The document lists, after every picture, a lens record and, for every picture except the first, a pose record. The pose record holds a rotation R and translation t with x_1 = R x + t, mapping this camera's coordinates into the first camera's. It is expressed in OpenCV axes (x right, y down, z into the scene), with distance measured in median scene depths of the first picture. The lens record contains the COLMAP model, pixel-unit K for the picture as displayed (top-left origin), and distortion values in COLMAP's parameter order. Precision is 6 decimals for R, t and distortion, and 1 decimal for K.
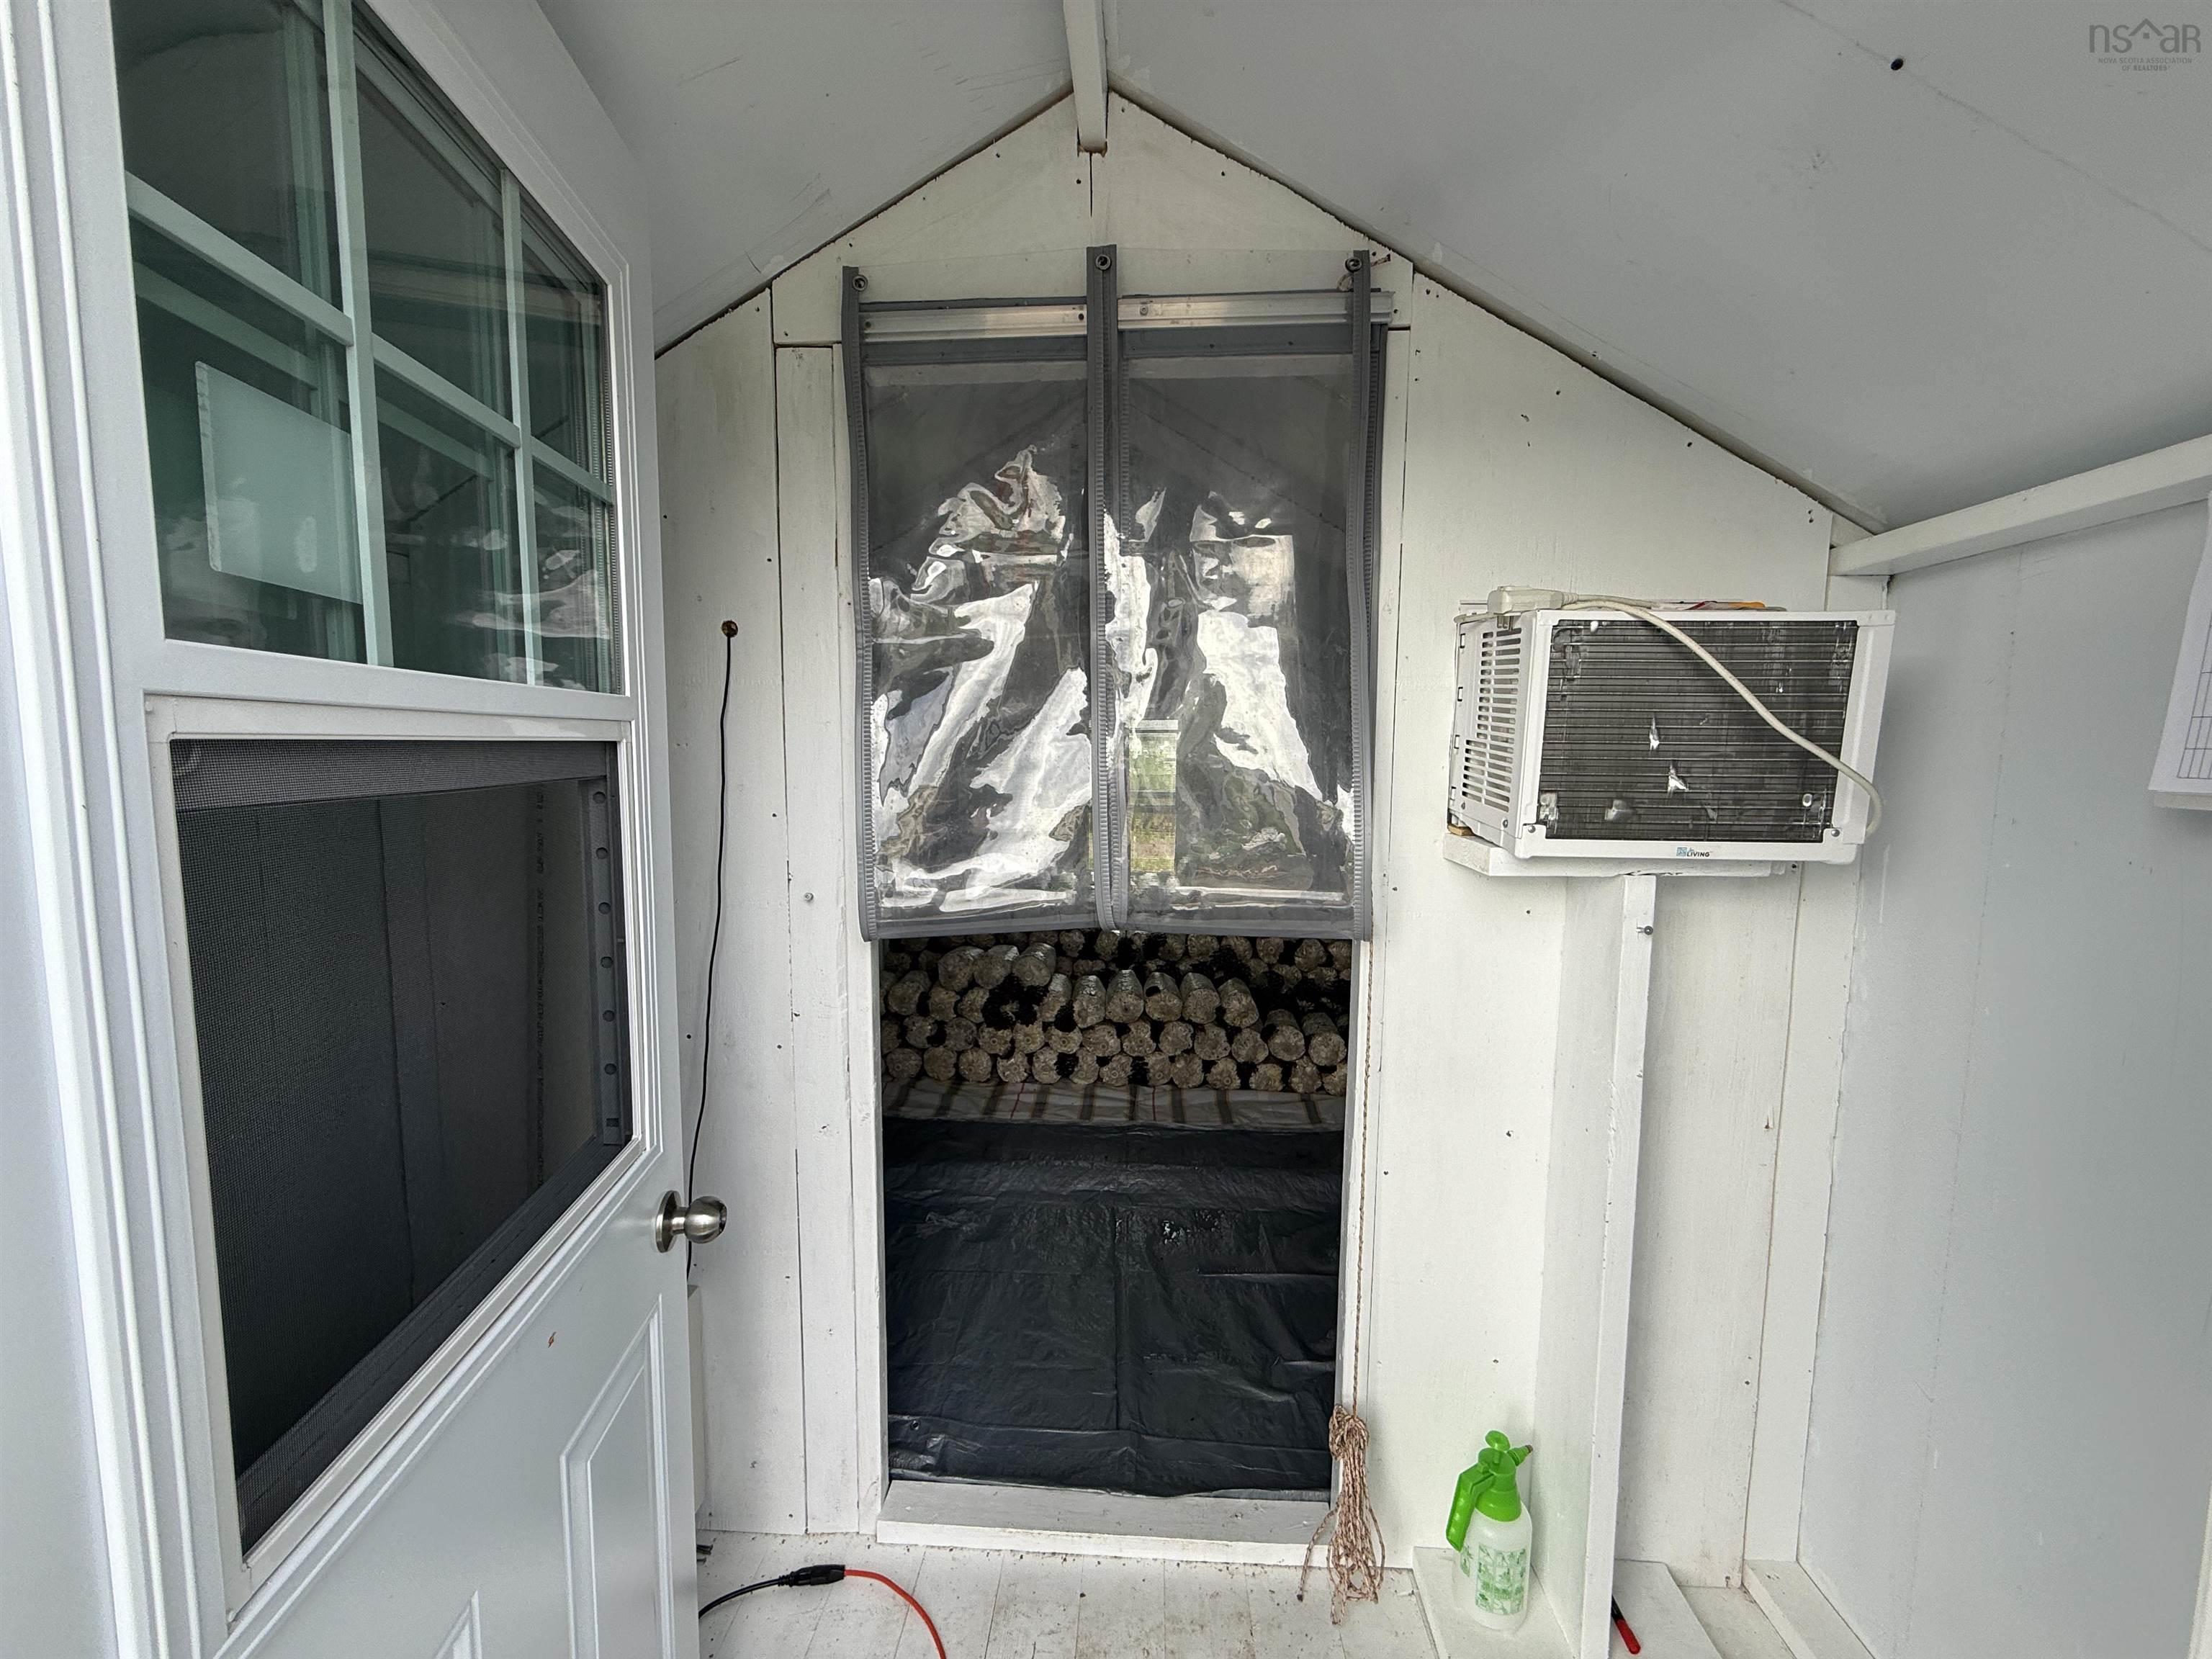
lens RADIAL K [[877.1, 0, 1107.1], [0, 877.1, 827.0], [0, 0, 1]] dist [-0.002741, 0.000511]
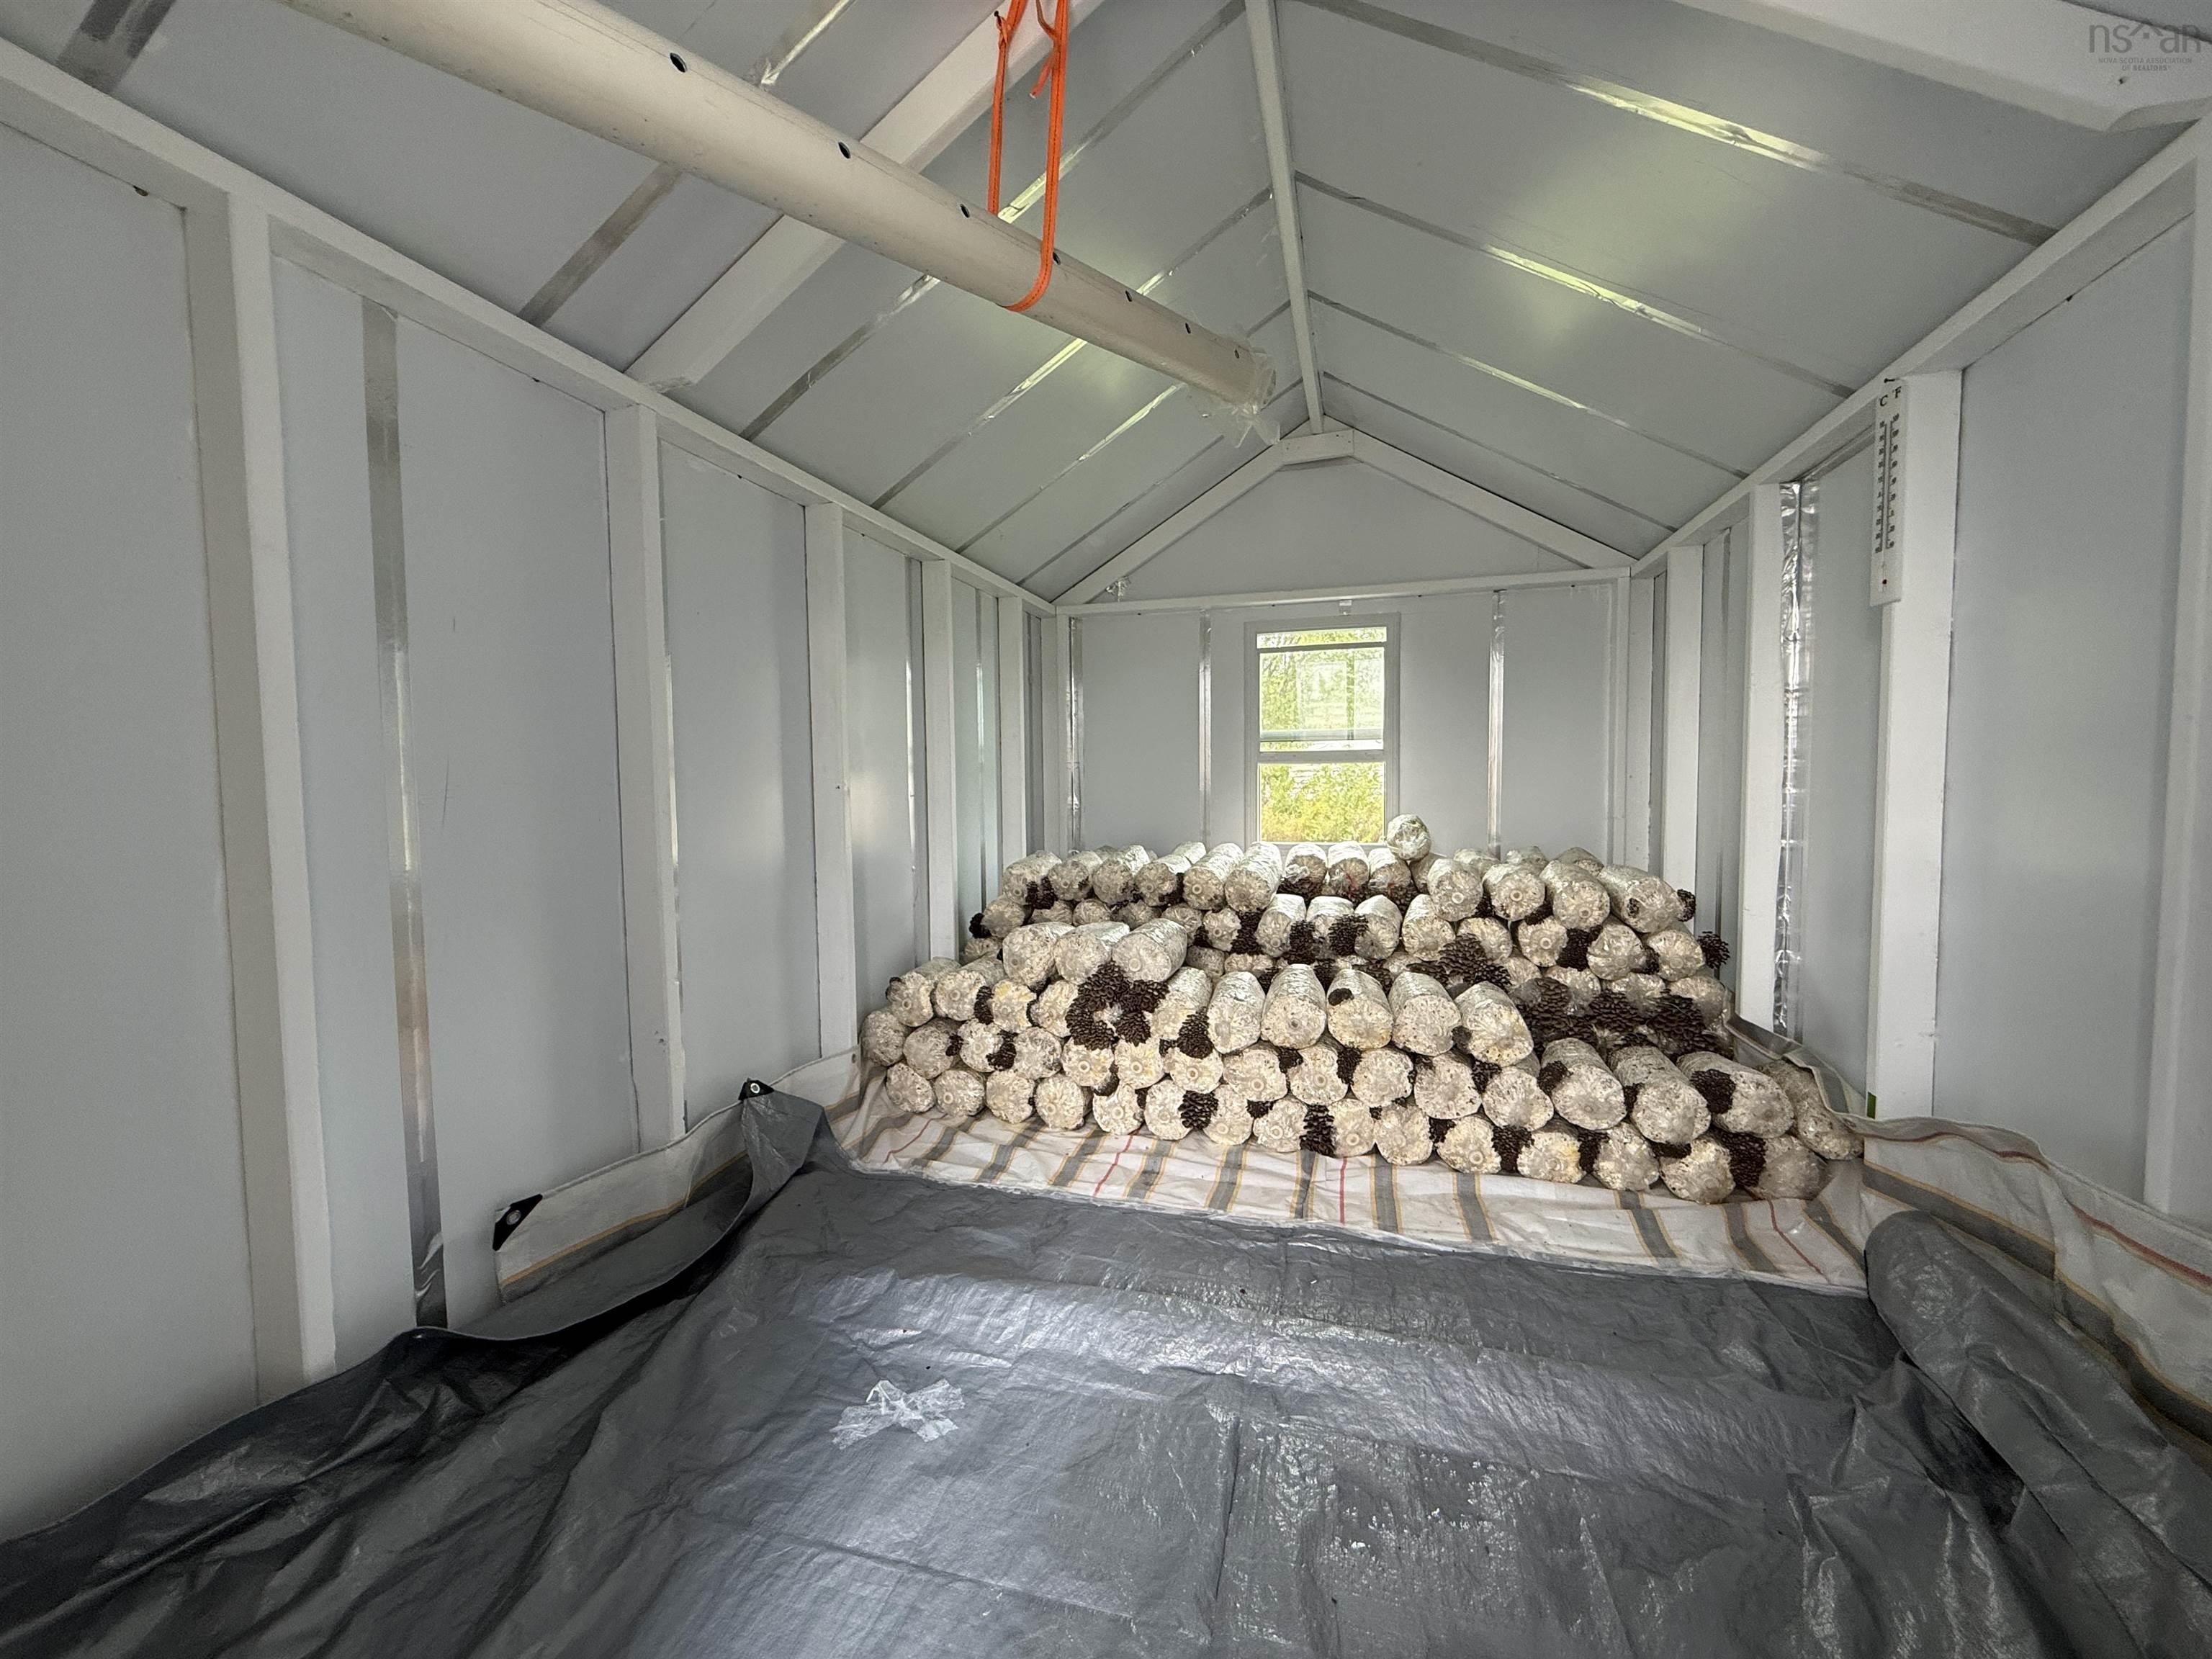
lens RADIAL K [[877.1, 0, 1104.2], [0, 877.1, 831.8], [0, 0, 1]] dist [-0.002741, 0.000511]
pose [[0.970968, -0.010730, -0.238970, 0.039903], [0.001807, 0.999294, -0.037525, 0.096848], [0.239204, 0.036004, 0.970302, 0.375099]]
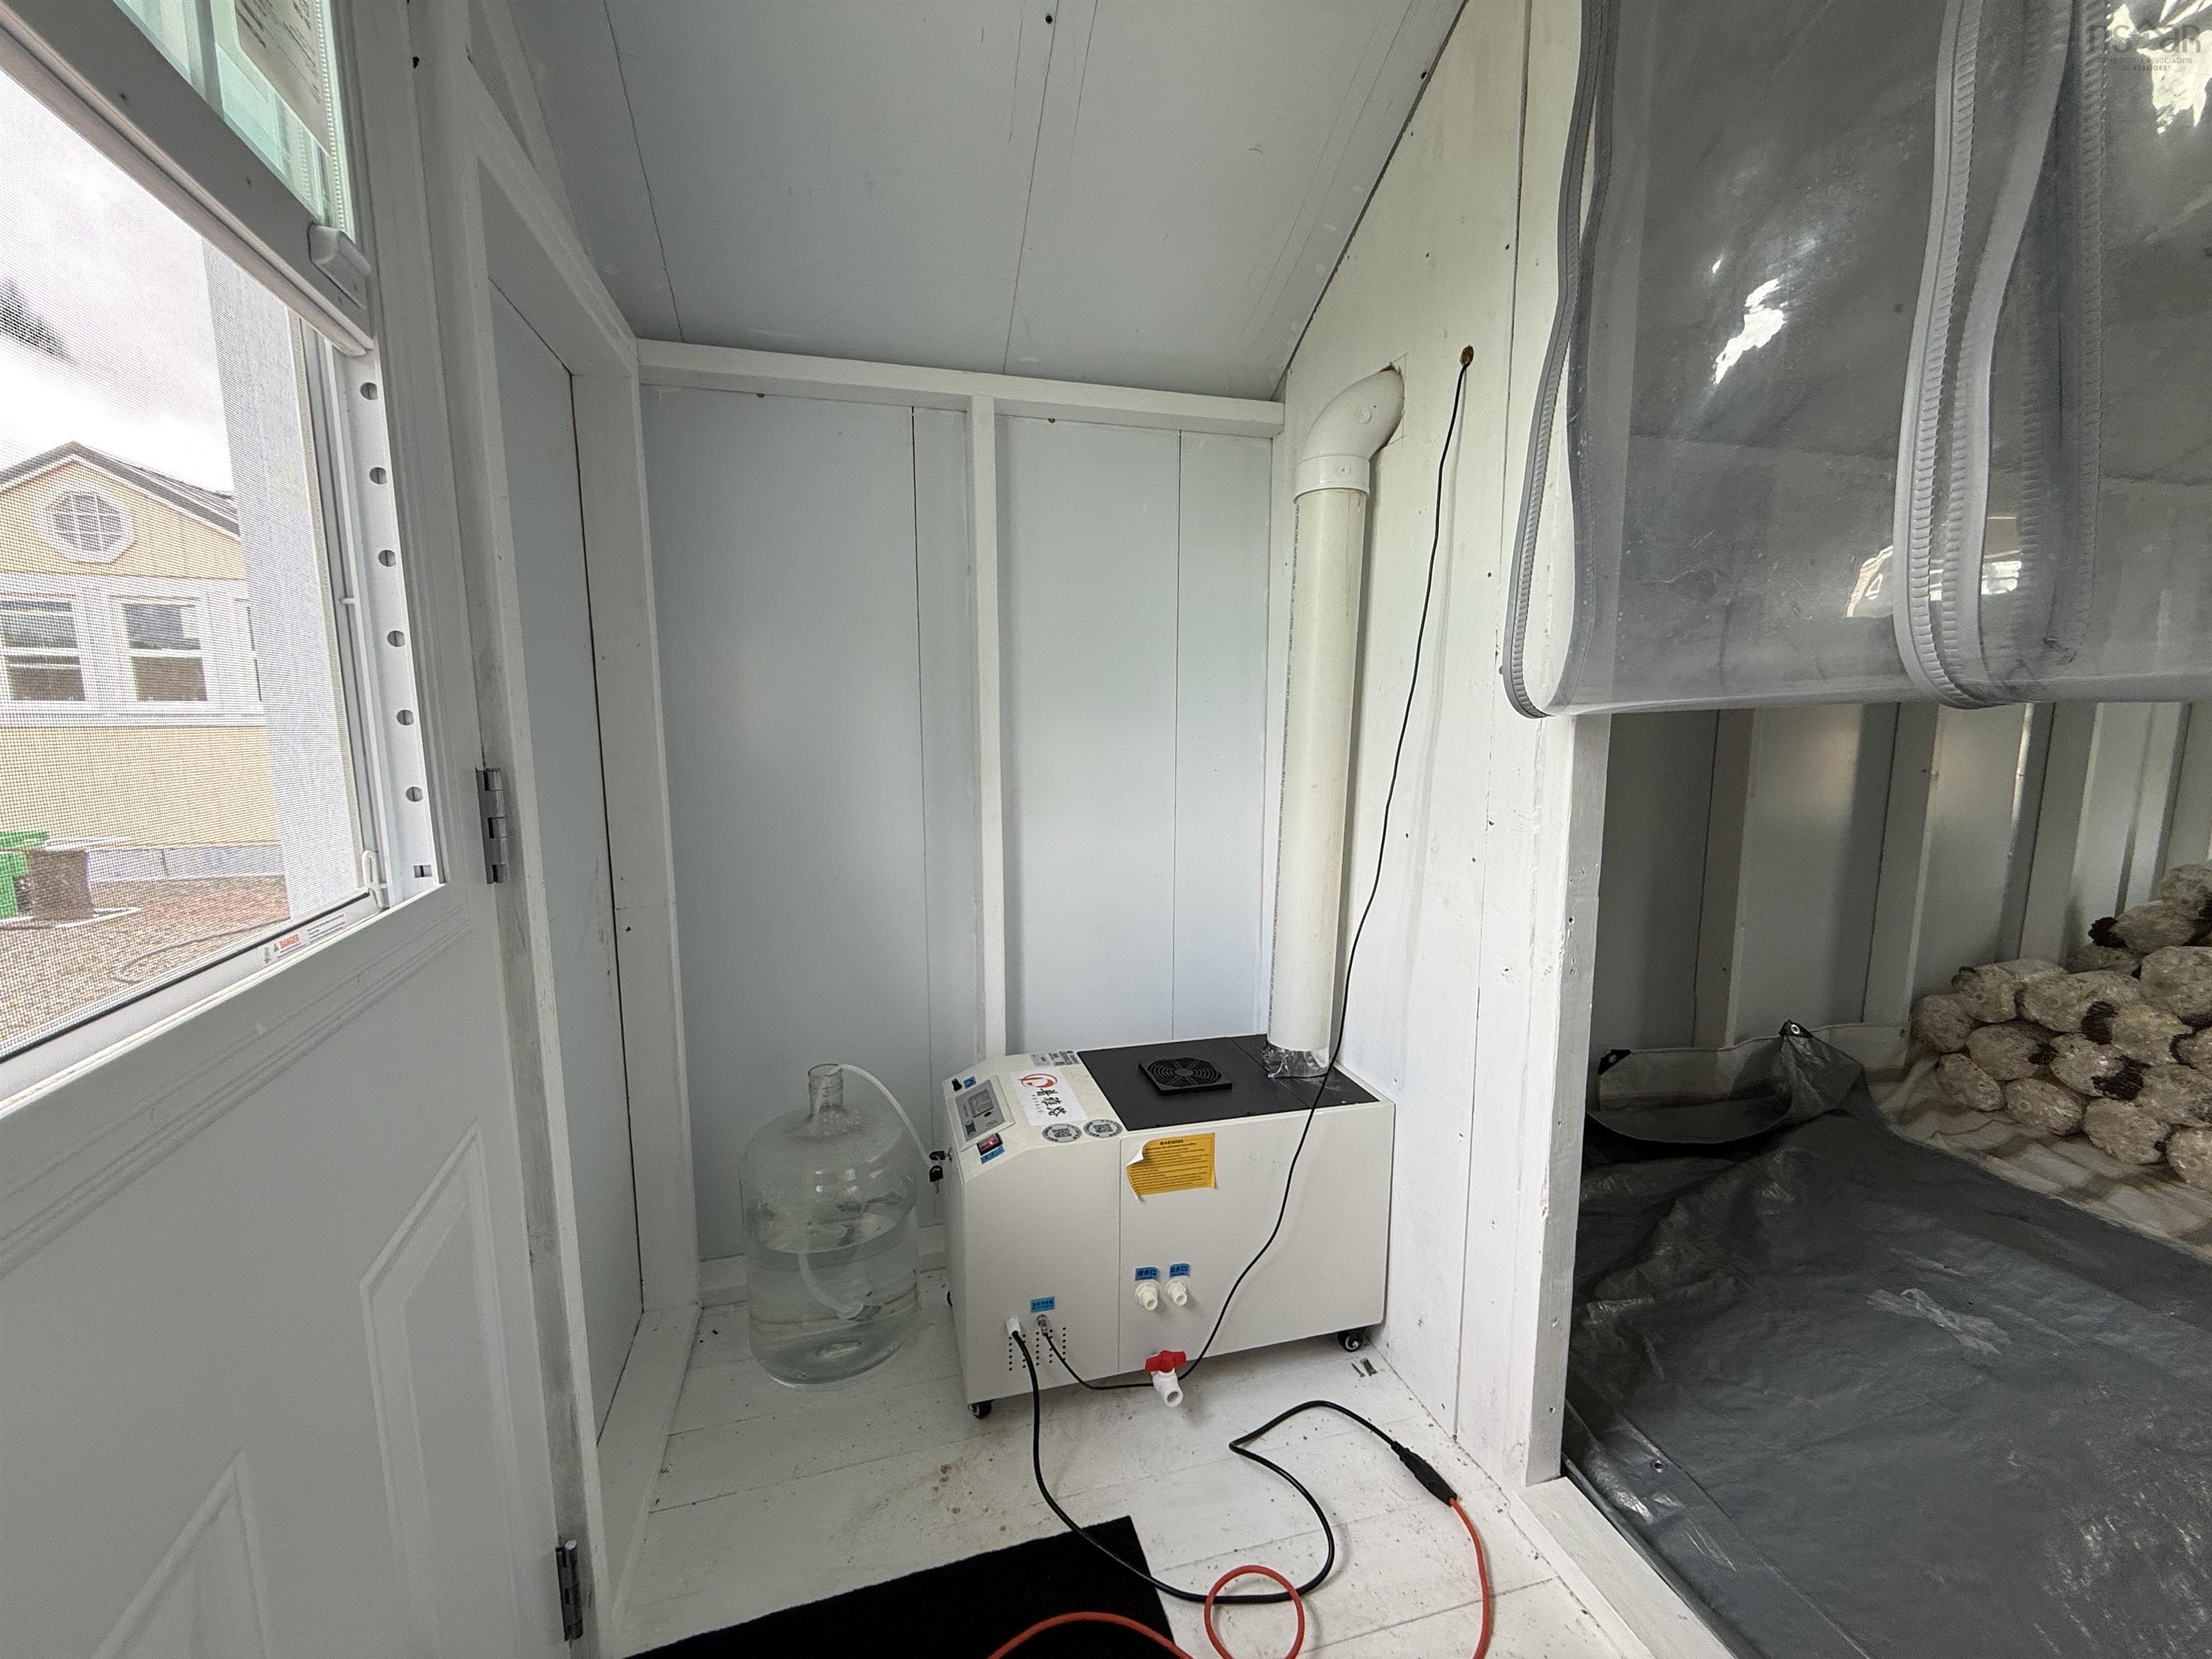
lens RADIAL K [[877.1, 0, 1097.7], [0, 877.1, 831.2], [0, 0, 1]] dist [-0.002741, 0.000511]
pose [[0.311372, 0.114896, -0.943317, 0.125909], [-0.077377, 0.992433, 0.095337, 0.070140], [0.947133, 0.043306, 0.317906, 0.162294]]
